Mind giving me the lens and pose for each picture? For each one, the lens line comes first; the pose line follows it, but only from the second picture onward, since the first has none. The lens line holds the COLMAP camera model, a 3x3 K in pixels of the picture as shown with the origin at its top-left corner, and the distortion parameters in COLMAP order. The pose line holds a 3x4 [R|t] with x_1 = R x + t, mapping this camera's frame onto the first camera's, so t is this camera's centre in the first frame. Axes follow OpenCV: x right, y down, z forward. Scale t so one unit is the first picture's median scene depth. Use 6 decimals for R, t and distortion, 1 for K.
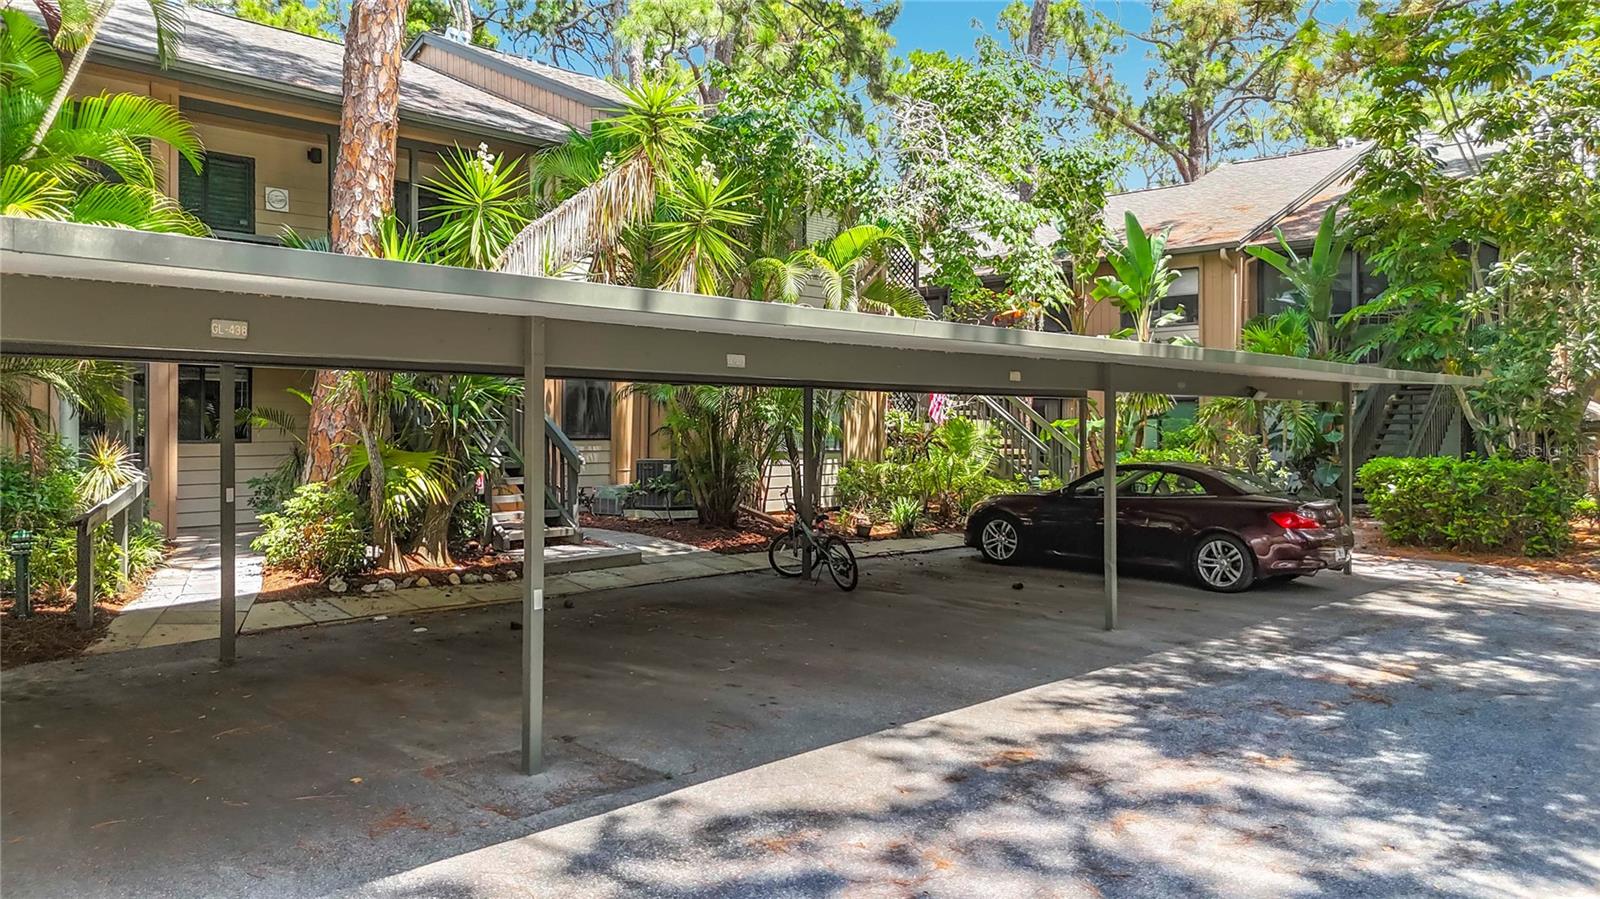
lens RADIAL K [[1190.3, 0, 800.0], [0, 1190.3, 449.5], [0, 0, 1]] dist [0.072553, -0.074058]
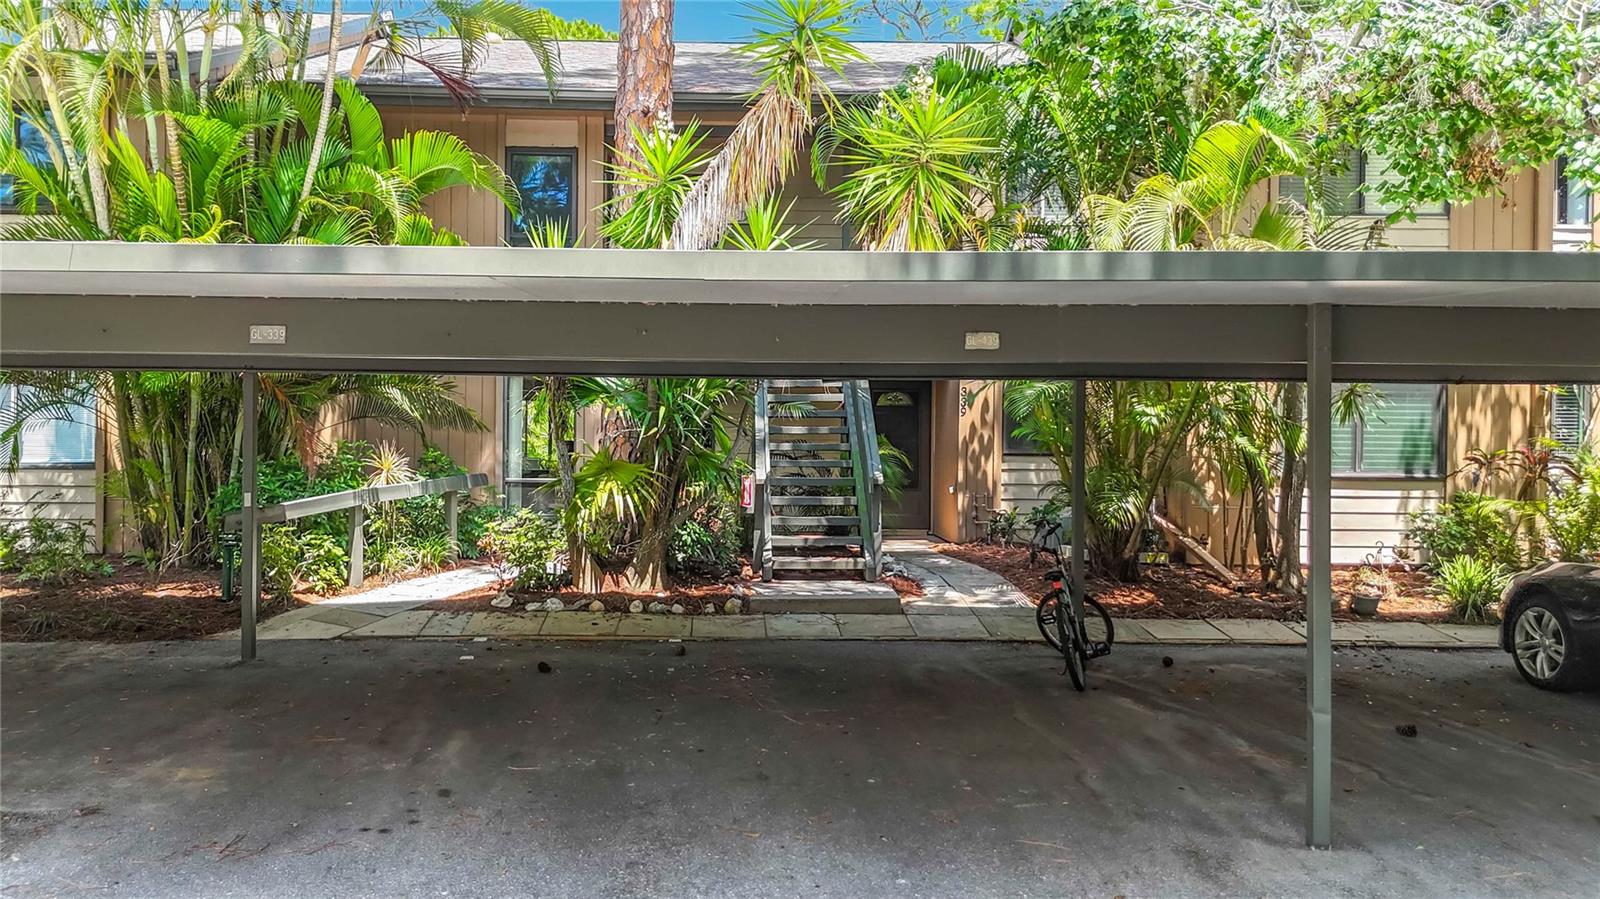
lens RADIAL K [[1190.3, 0, 800.0], [0, 1190.3, 449.5], [0, 0, 1]] dist [0.072553, -0.074058]
pose [[0.691972, 0.010426, -0.721849, 0.380223], [-0.019149, 0.999809, -0.003915, -0.006344], [0.721670, 0.016532, 0.692040, 0.413750]]
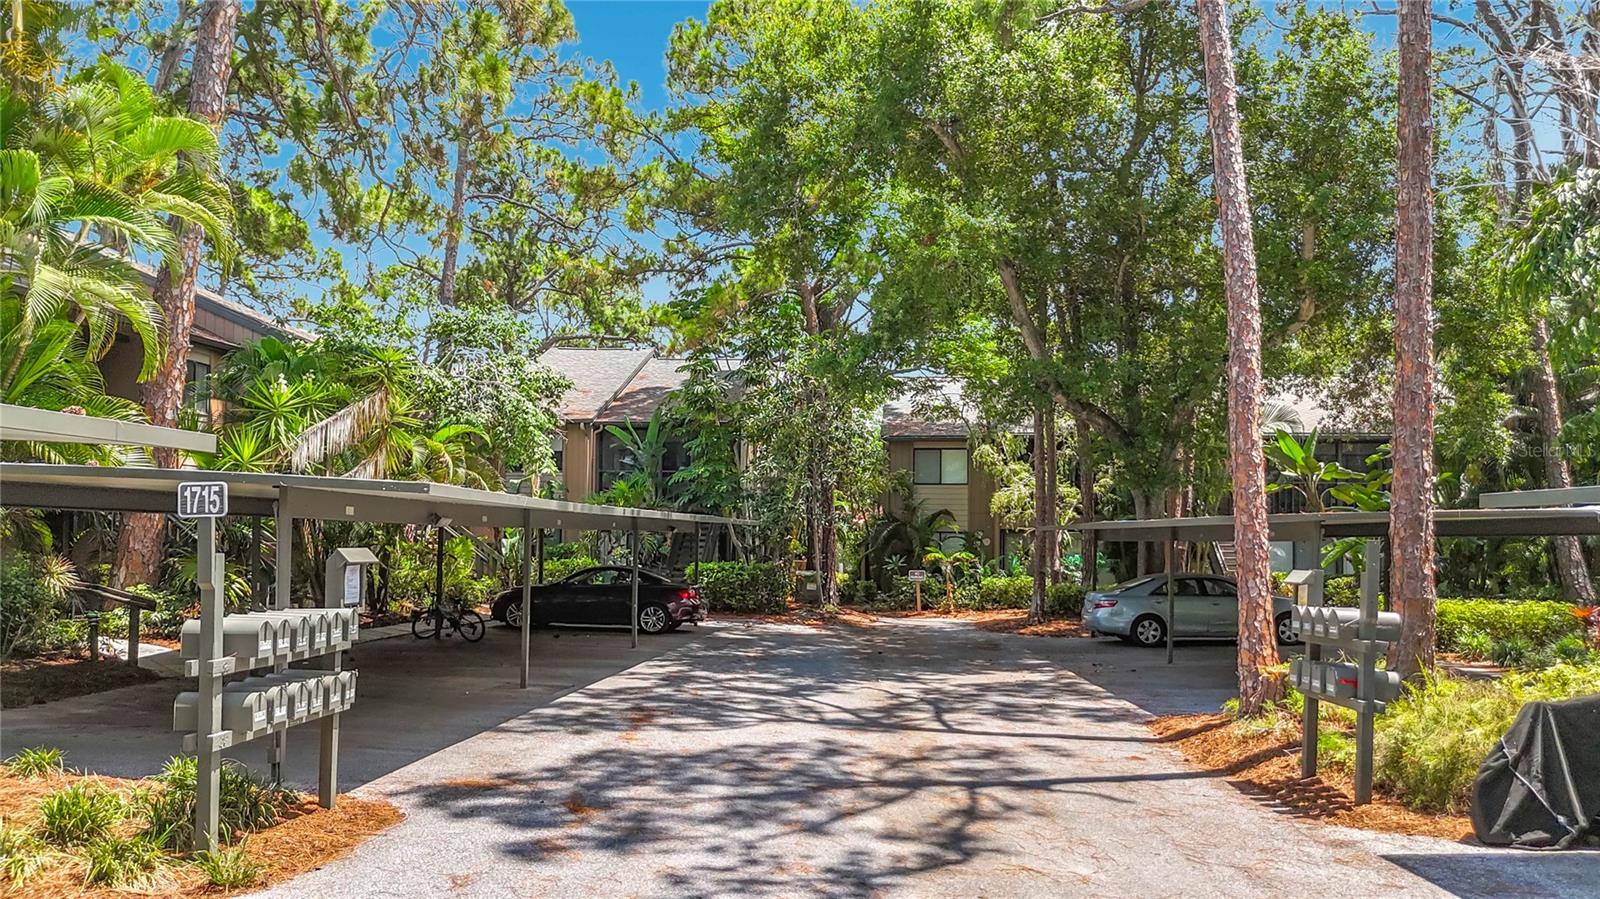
lens RADIAL K [[1190.3, 0, 800.0], [0, 1190.3, 449.5], [0, 0, 1]] dist [0.072553, -0.074058]
pose [[0.797751, 0.049419, 0.600959, -0.598371], [0.003720, 0.996214, -0.086861, -0.005649], [-0.602976, 0.071529, 0.794546, -0.636123]]
